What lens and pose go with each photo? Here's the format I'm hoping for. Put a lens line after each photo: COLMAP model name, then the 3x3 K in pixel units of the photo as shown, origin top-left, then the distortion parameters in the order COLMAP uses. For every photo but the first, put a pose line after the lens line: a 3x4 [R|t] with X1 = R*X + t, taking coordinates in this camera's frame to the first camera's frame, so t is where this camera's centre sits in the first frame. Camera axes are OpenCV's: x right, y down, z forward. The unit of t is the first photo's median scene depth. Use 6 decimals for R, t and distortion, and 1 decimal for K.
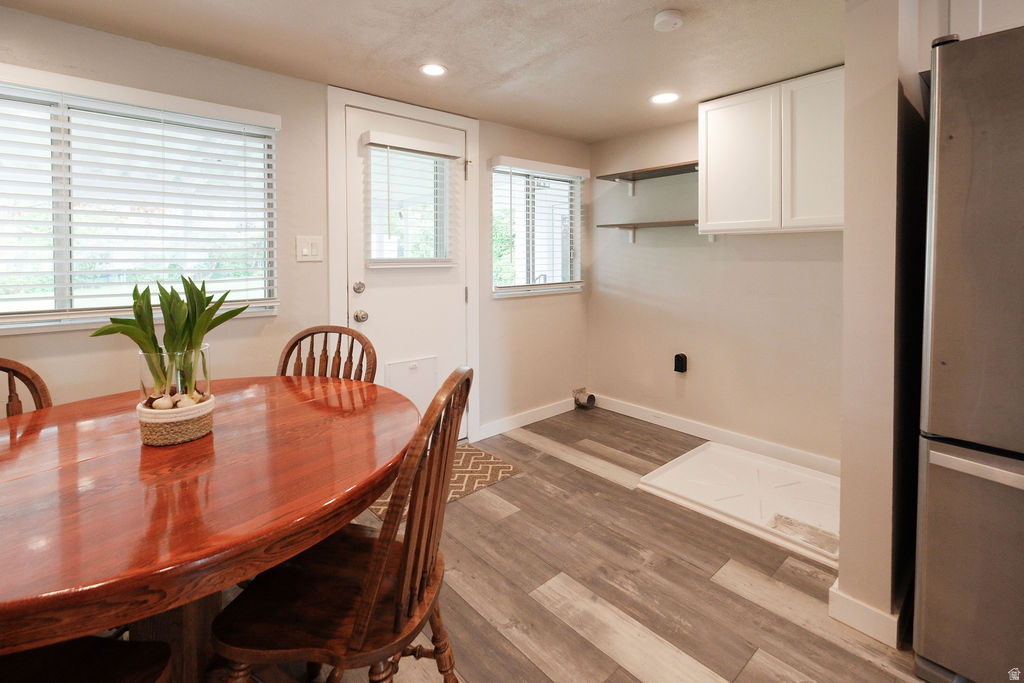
lens RADIAL K [[464.4, 0, 510.5], [0, 464.4, 255.6], [0, 0, 1]] dist [-0.001182, 0.000023]
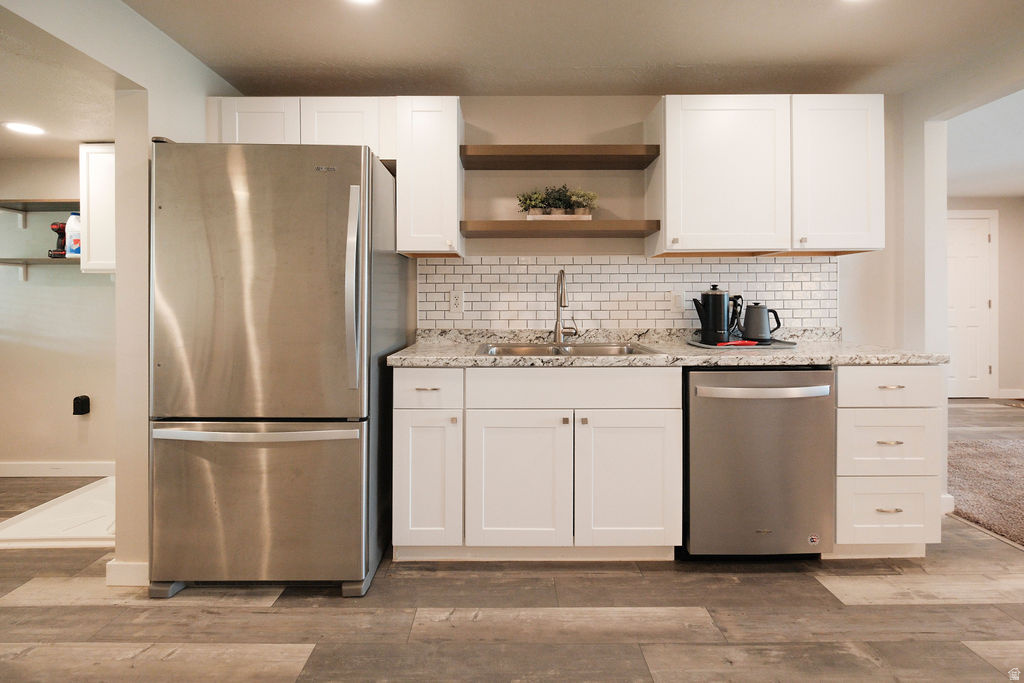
lens RADIAL K [[447.7, 0, 511.2], [0, 447.7, 299.8], [0, 0, 1]] dist [-0.002156, -0.000068]
pose [[0.661961, 0.003618, 0.749530, 0.323606], [0.000852, 0.999984, -0.005579, 0.019560], [-0.749538, 0.004332, 0.661947, -0.370534]]
